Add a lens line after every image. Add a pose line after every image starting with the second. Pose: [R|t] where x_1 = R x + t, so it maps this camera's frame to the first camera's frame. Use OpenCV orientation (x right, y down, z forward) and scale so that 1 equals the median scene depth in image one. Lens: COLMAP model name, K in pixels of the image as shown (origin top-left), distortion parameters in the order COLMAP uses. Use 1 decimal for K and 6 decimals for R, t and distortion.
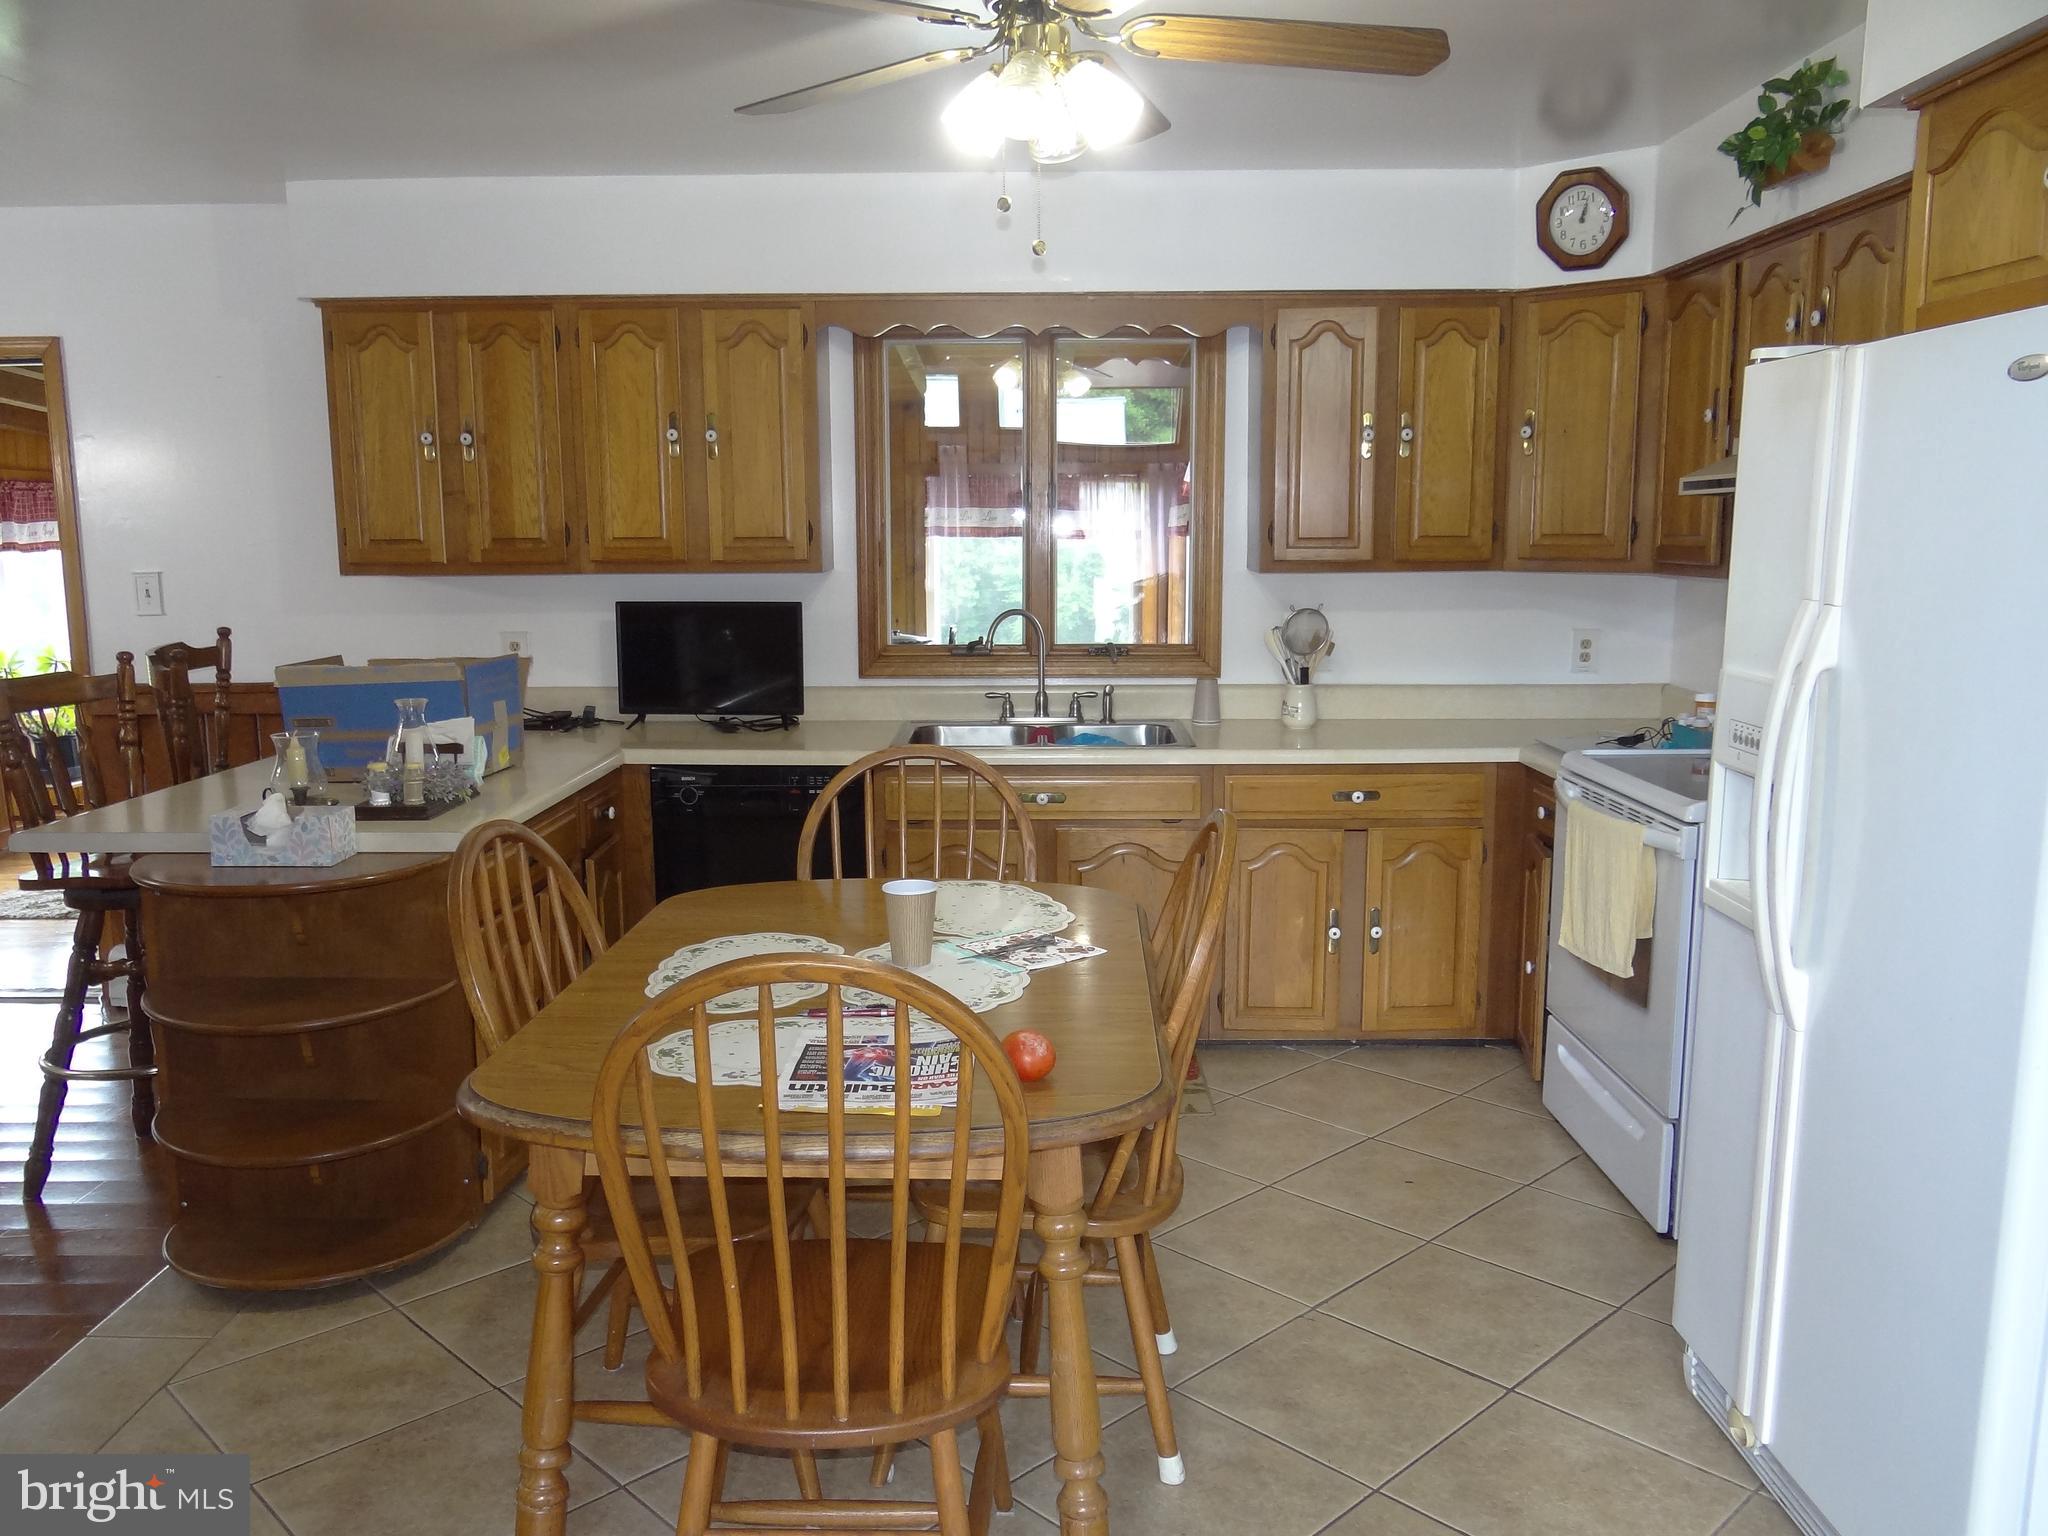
lens RADIAL K [[1574.2, 0, 1024.0], [0, 1574.2, 768.0], [0, 0, 1]] dist [-0.032042, 0.001144]
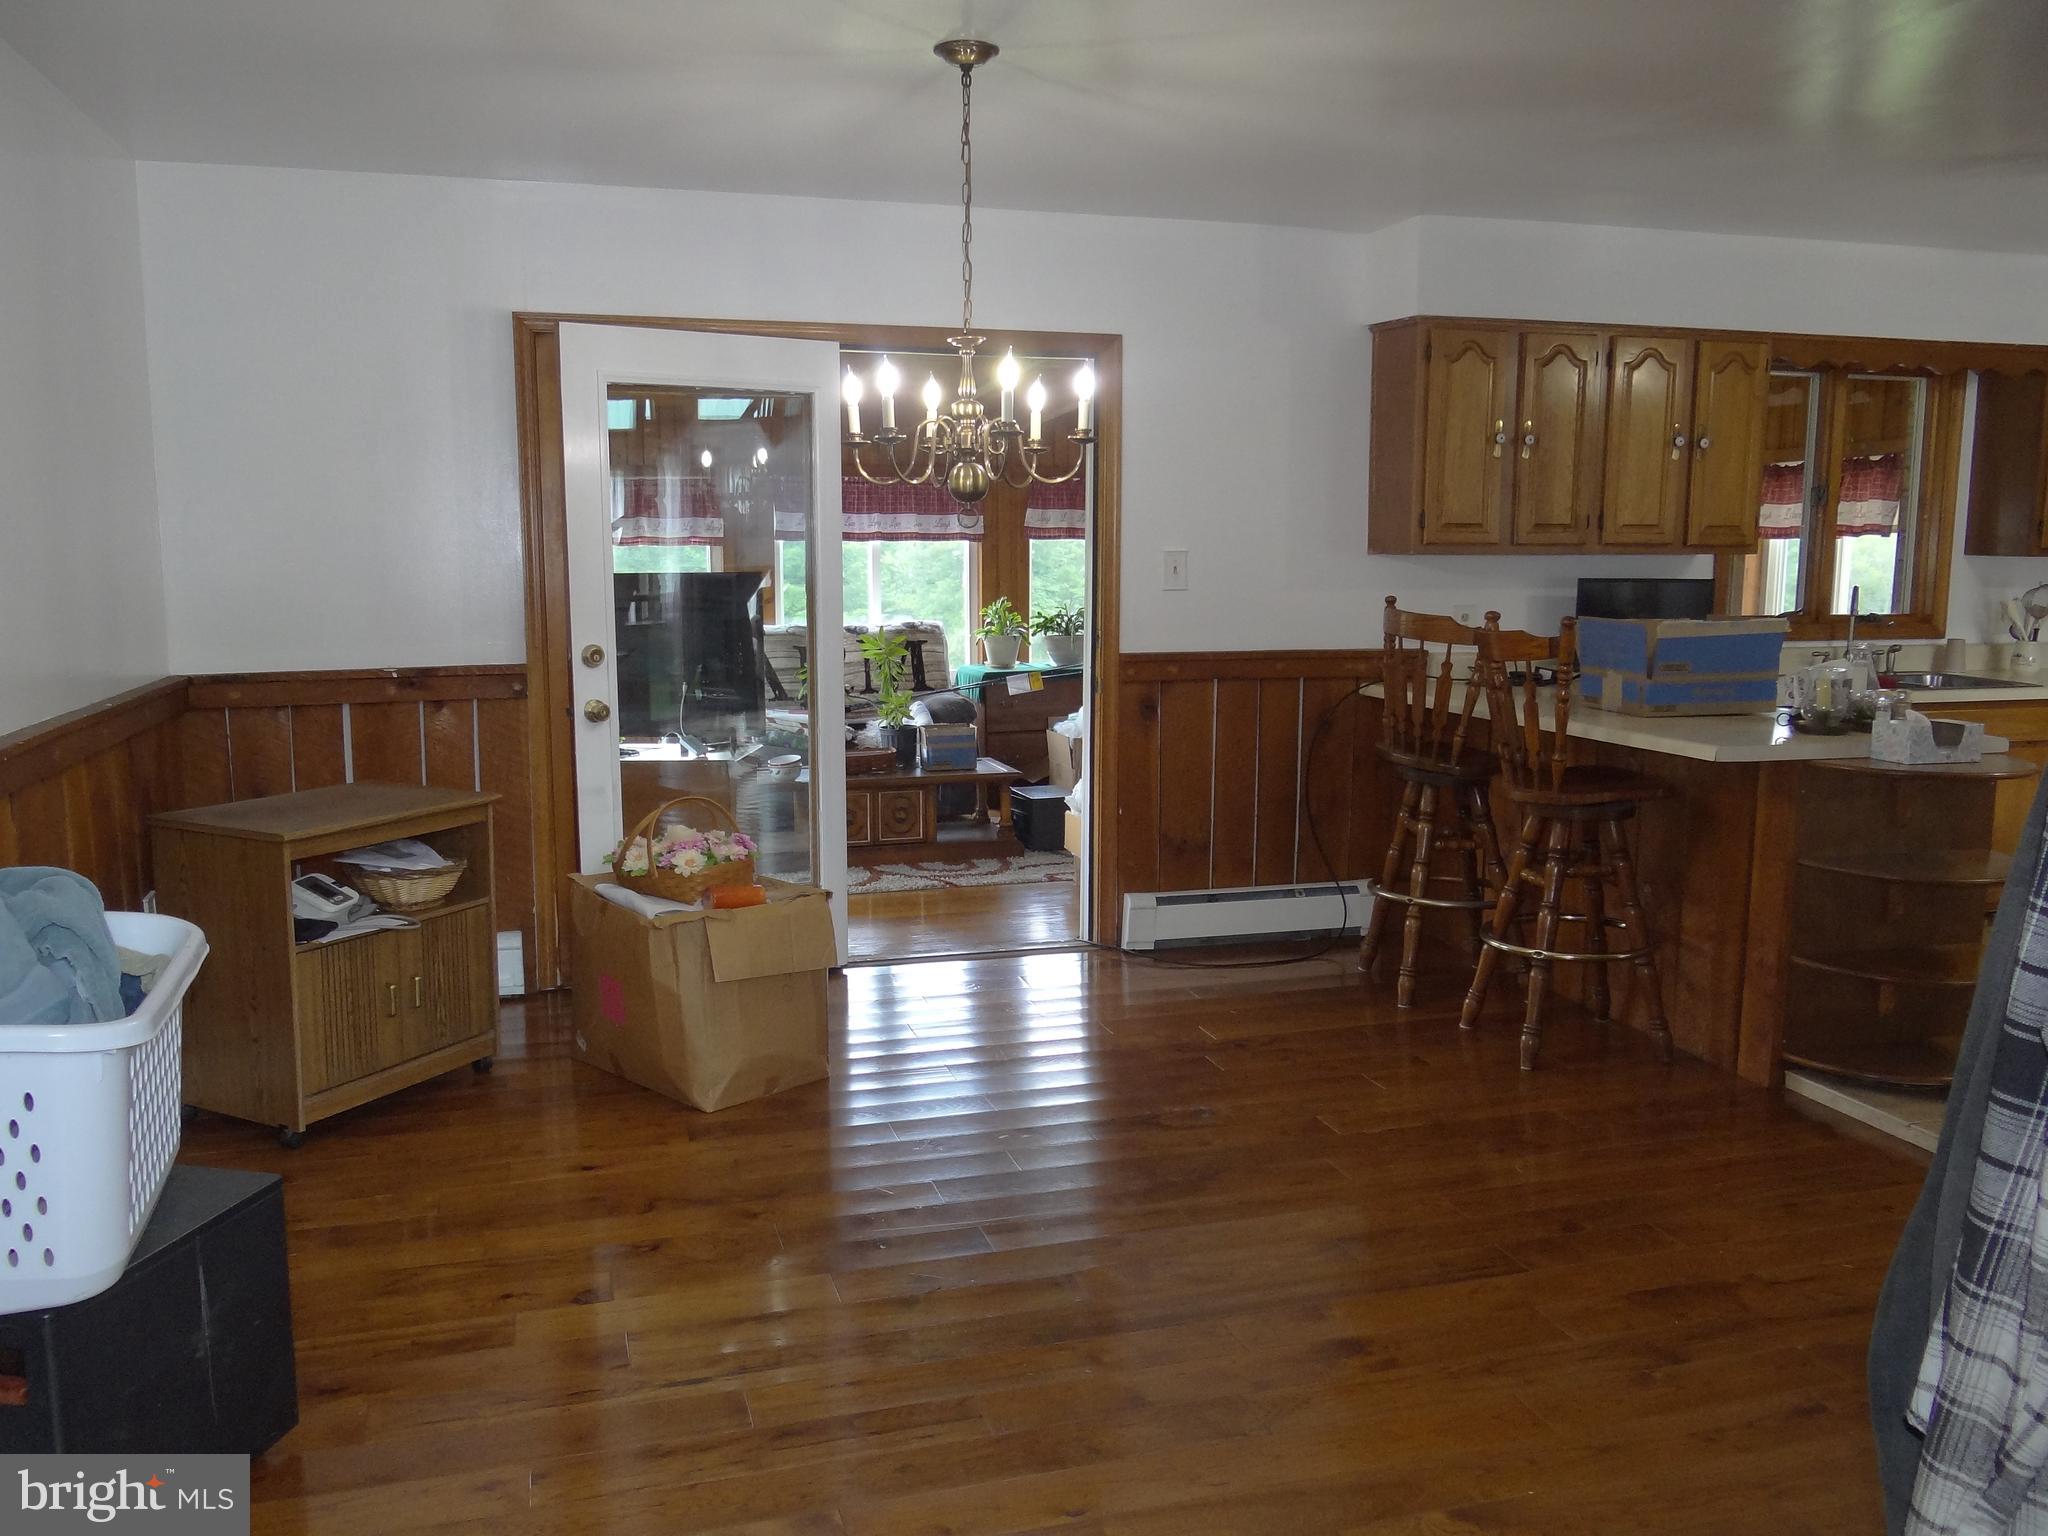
lens RADIAL K [[1619.9, 0, 1026.1], [0, 1619.9, 759.5], [0, 0, 1]] dist [-0.005060, 0.003958]
pose [[0.960230, -0.028383, 0.277764, -1.045824], [0.030616, 0.999524, -0.003702, 0.024942], [-0.277527, 0.012059, 0.960642, -0.073418]]
